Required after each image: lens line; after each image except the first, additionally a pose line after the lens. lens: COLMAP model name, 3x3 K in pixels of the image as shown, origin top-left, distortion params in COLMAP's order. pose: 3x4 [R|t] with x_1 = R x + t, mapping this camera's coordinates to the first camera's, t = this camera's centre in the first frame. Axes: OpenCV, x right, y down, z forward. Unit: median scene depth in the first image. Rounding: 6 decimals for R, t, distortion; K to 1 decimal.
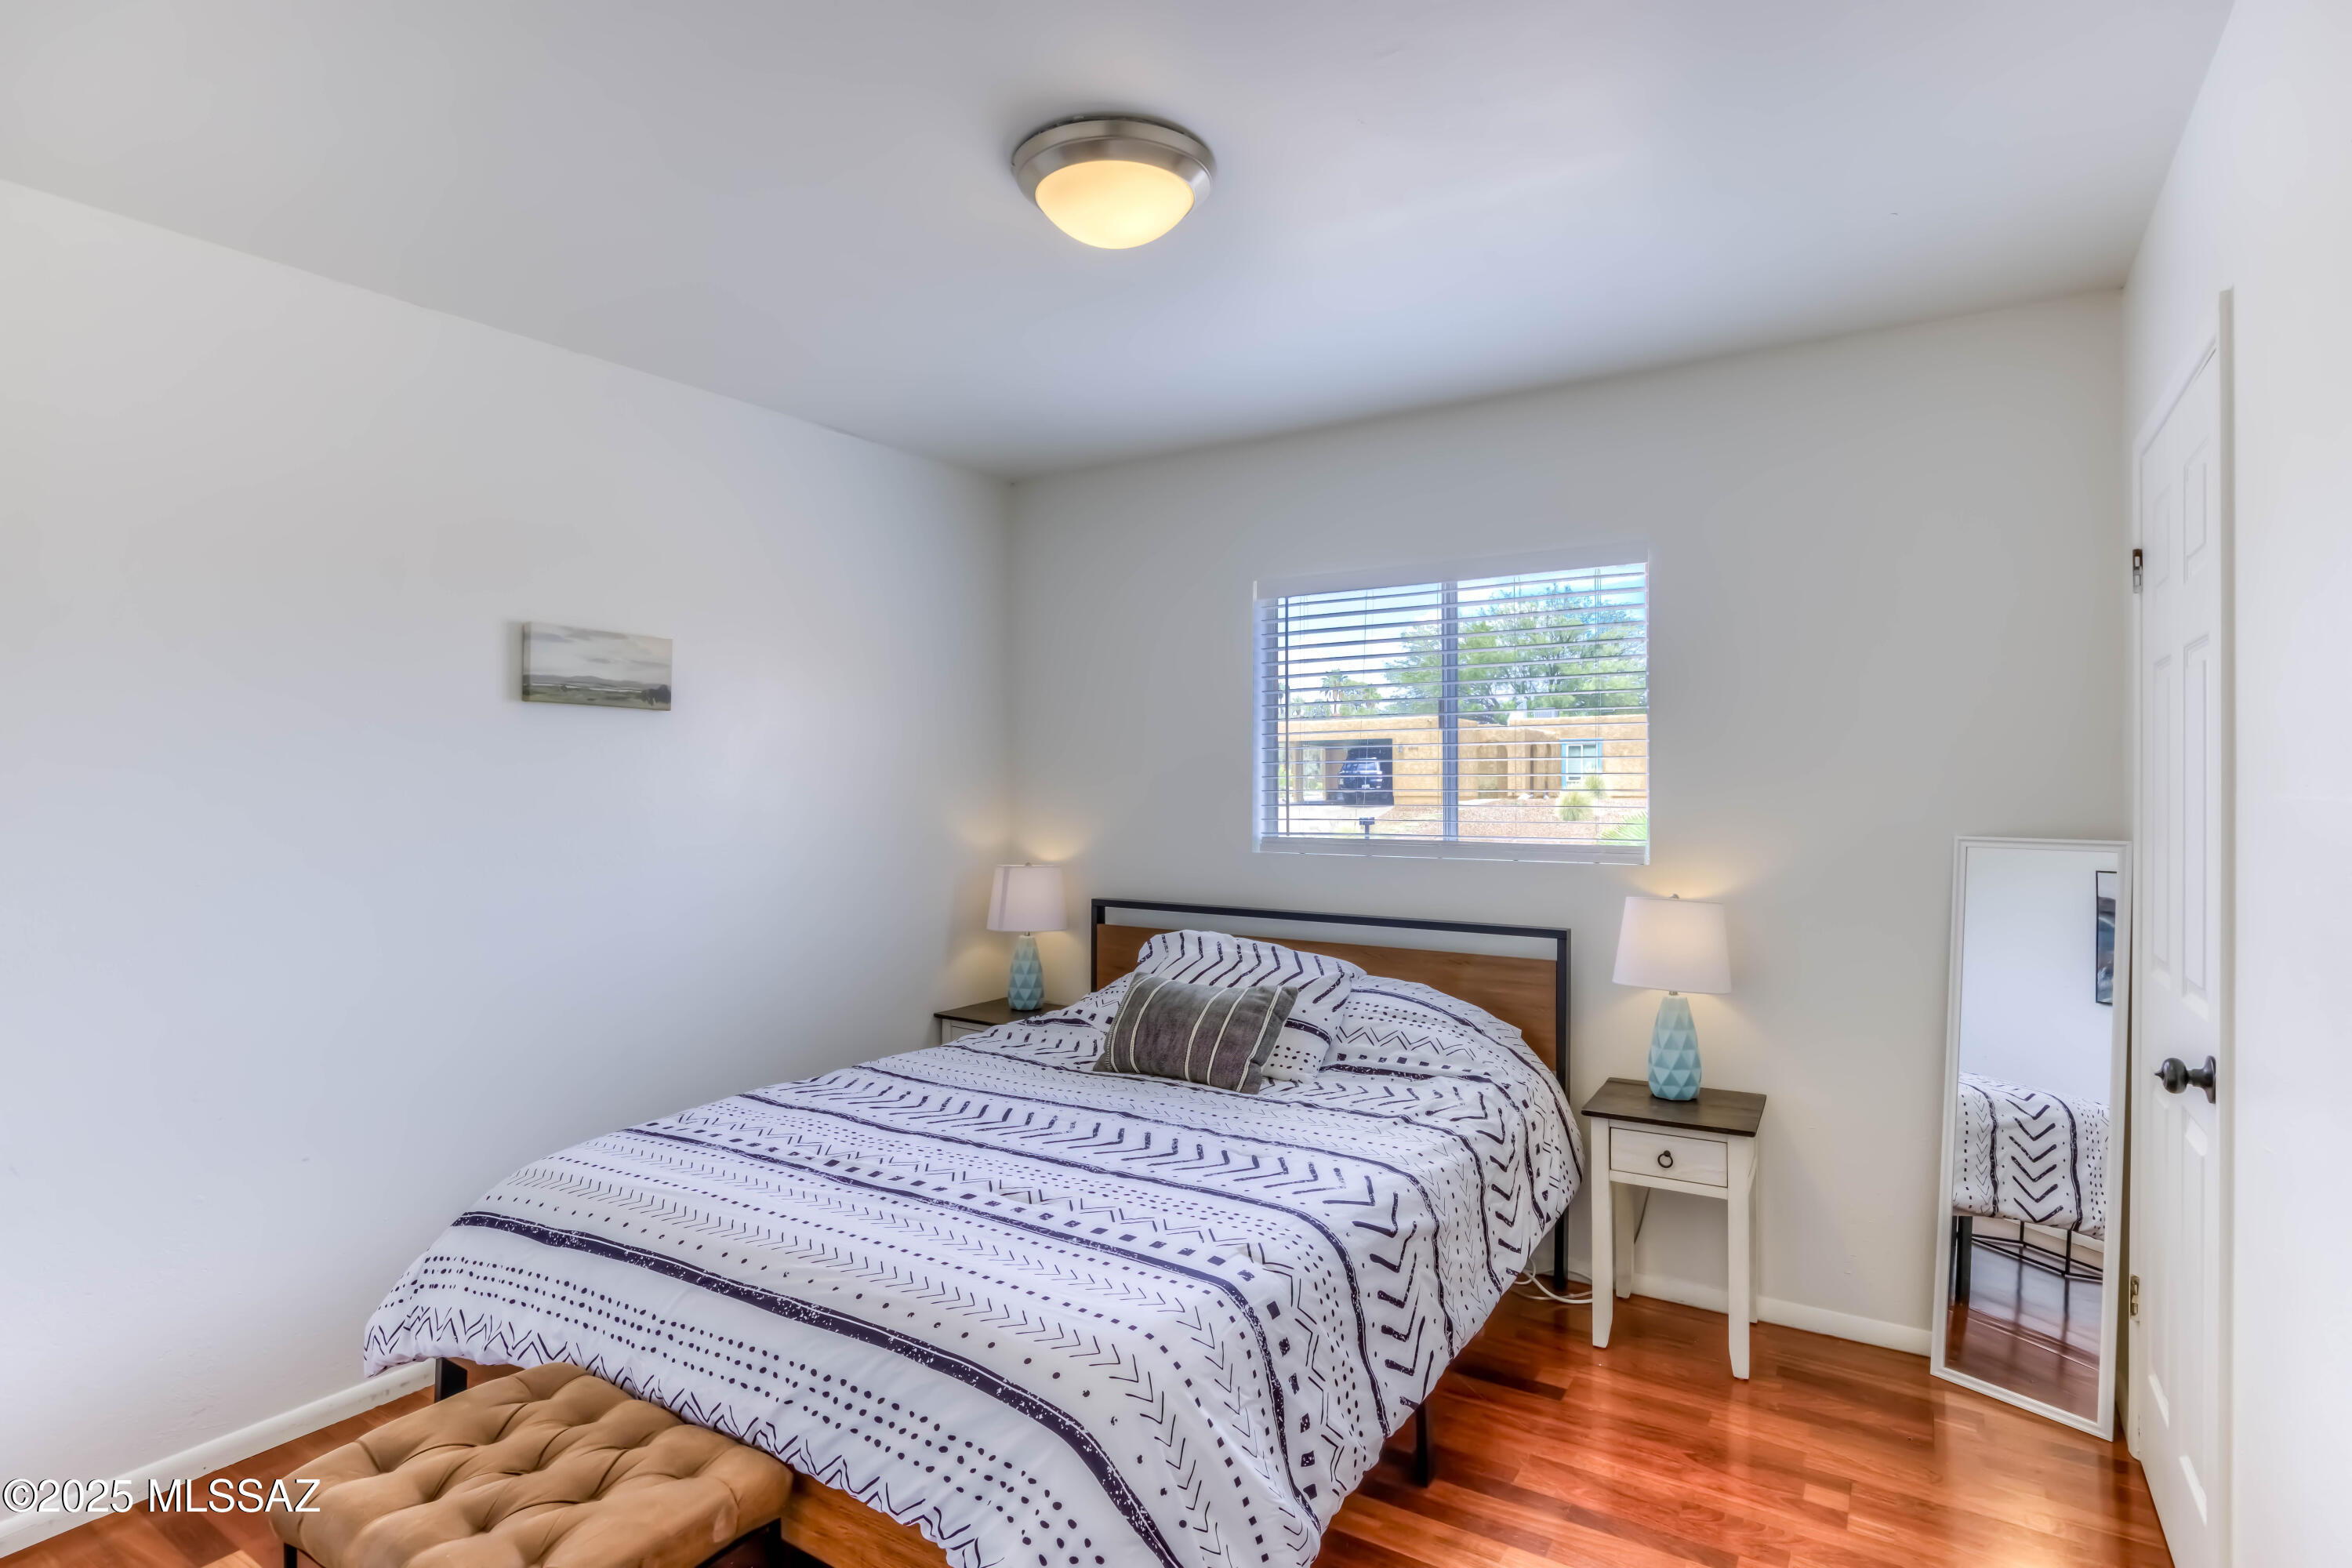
lens RADIAL K [[1144.8, 0, 1135.0], [0, 1144.8, 782.8], [0, 0, 1]] dist [-0.039915, -0.000493]
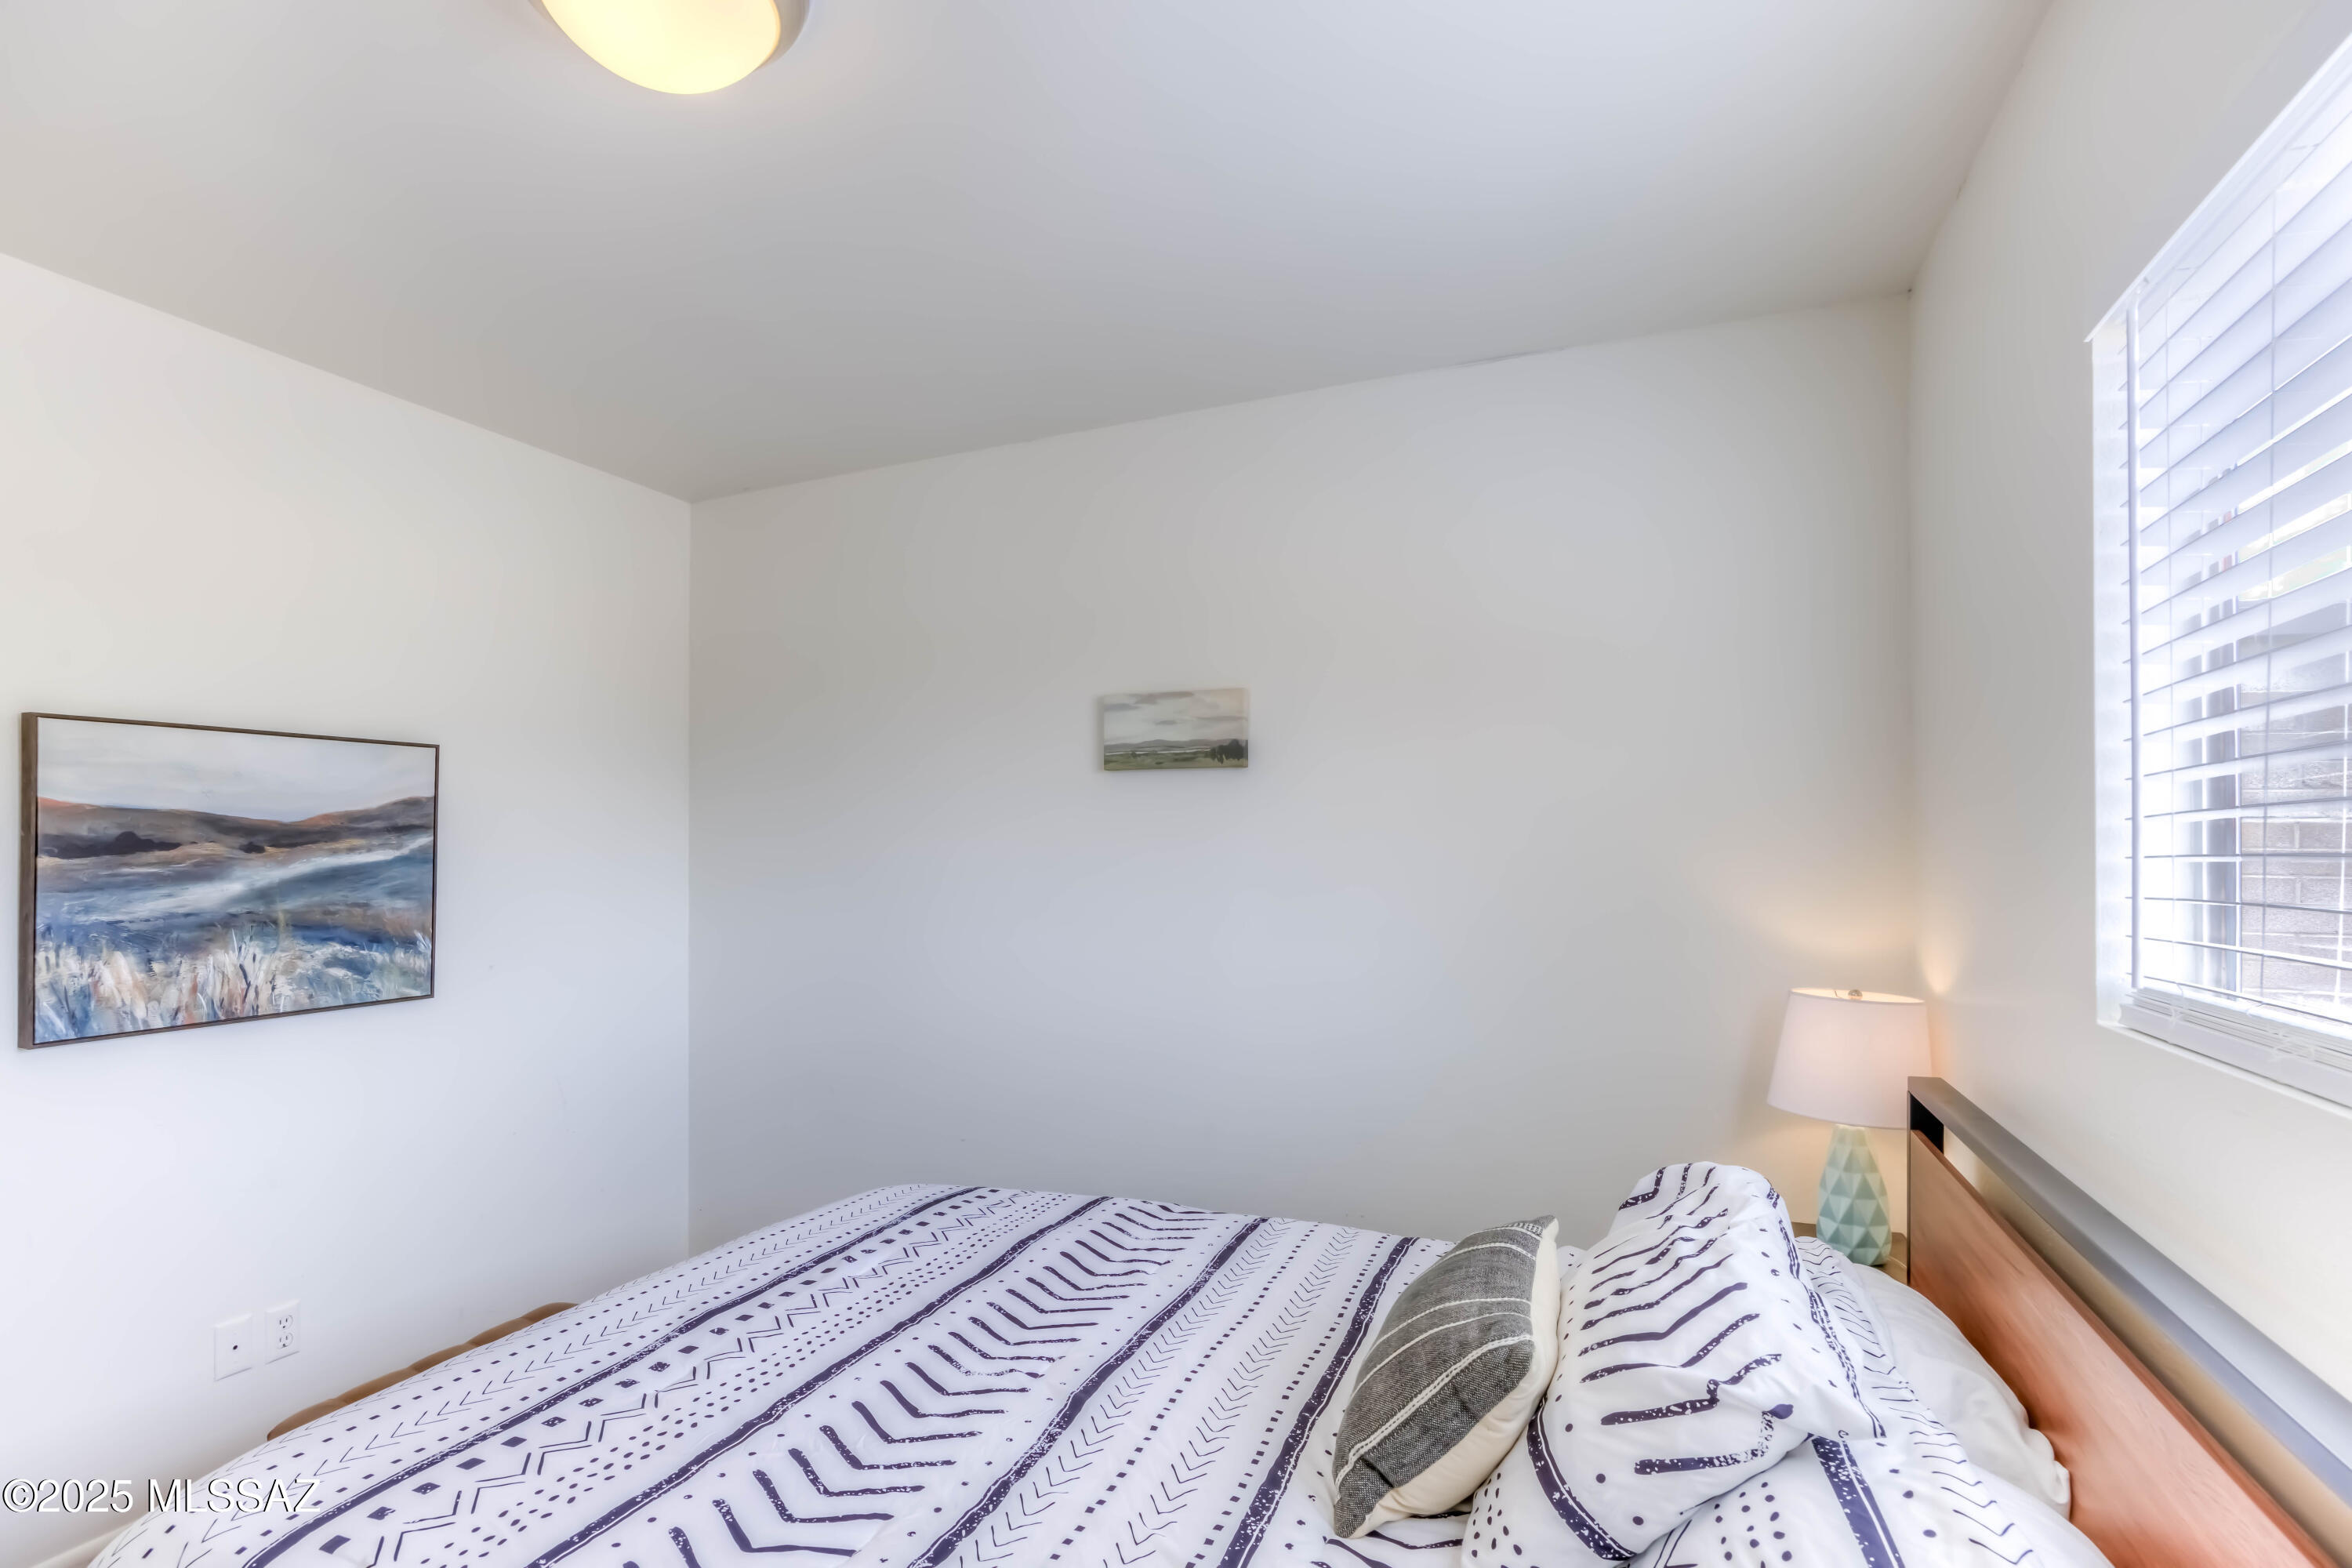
lens RADIAL K [[1161.8, 0, 1168.2], [0, 1161.8, 840.4], [0, 0, 1]] dist [0.000378, -0.000102]
pose [[0.193362, -0.005725, -0.981111, 0.586729], [0.003452, 0.999981, -0.005155, -0.000791], [0.981121, -0.002390, 0.193378, 0.921606]]
